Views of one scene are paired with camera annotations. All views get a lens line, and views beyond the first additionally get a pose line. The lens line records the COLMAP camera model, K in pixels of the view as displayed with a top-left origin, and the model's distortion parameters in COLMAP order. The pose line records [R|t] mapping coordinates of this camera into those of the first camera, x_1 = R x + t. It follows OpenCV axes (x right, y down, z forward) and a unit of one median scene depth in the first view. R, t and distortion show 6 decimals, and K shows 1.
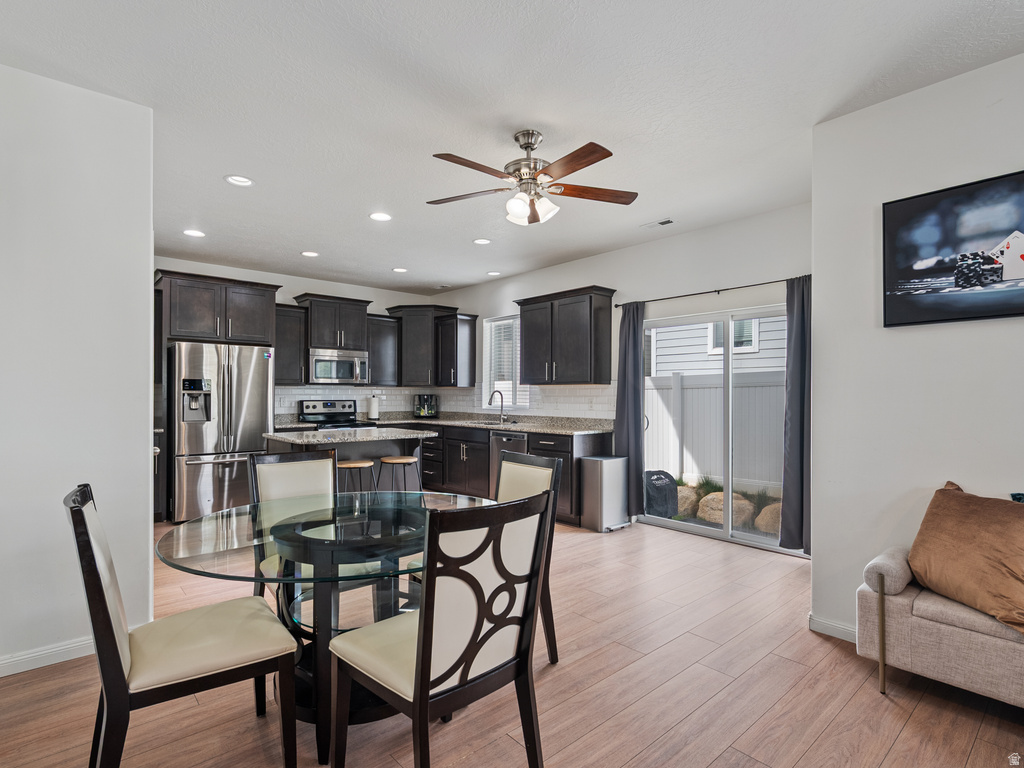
lens RADIAL K [[522.1, 0, 513.6], [0, 522.1, 393.5], [0, 0, 1]] dist [0.001227, 0.000215]
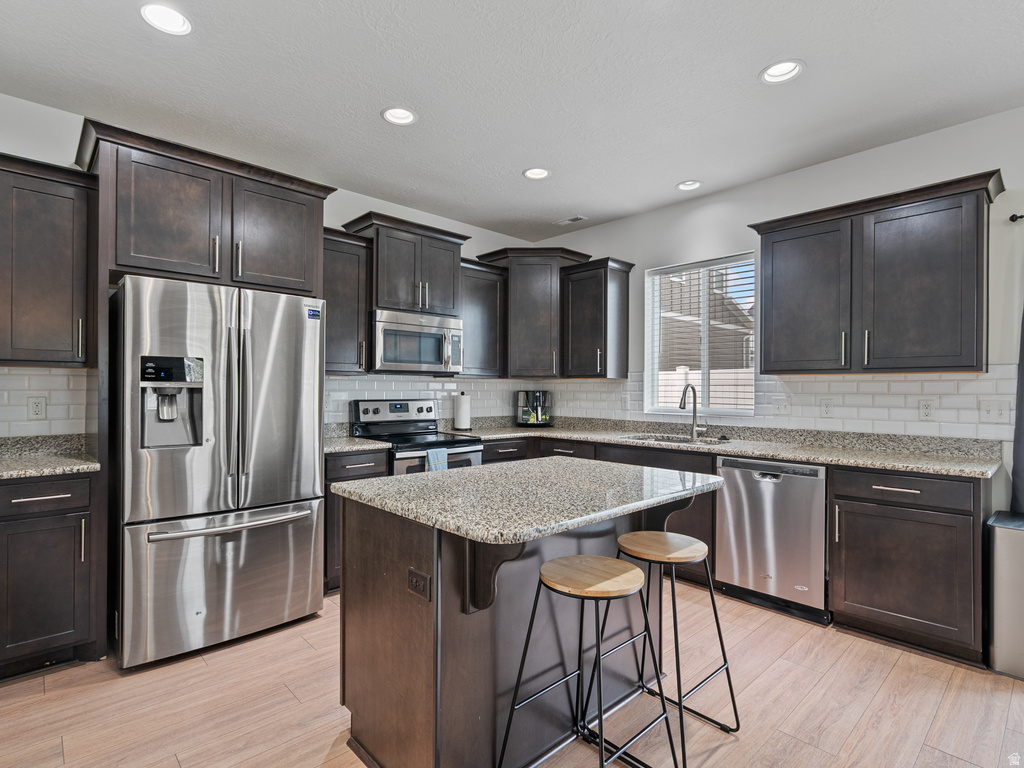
lens RADIAL K [[522.1, 0, 516.1], [0, 522.1, 386.6], [0, 0, 1]] dist [0.001227, 0.000215]
pose [[0.999552, 0.002333, 0.029835, -0.259021], [-0.002194, 0.999987, -0.004698, 0.000227], [-0.029846, 0.004630, 0.999544, 0.432744]]
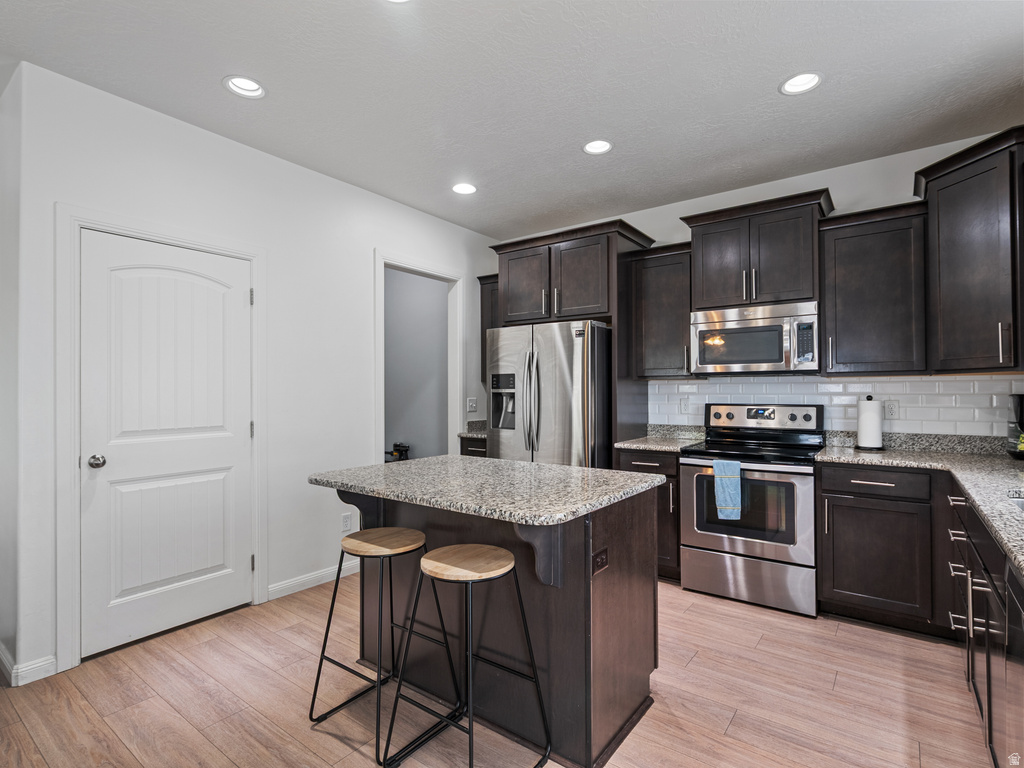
lens RADIAL K [[522.1, 0, 516.2], [0, 522.1, 382.6], [0, 0, 1]] dist [0.001227, 0.000215]
pose [[0.206528, -0.022147, -0.978190, 0.127617], [0.002571, 0.999753, -0.022093, 0.001783], [0.978437, 0.002048, 0.206534, 0.709771]]
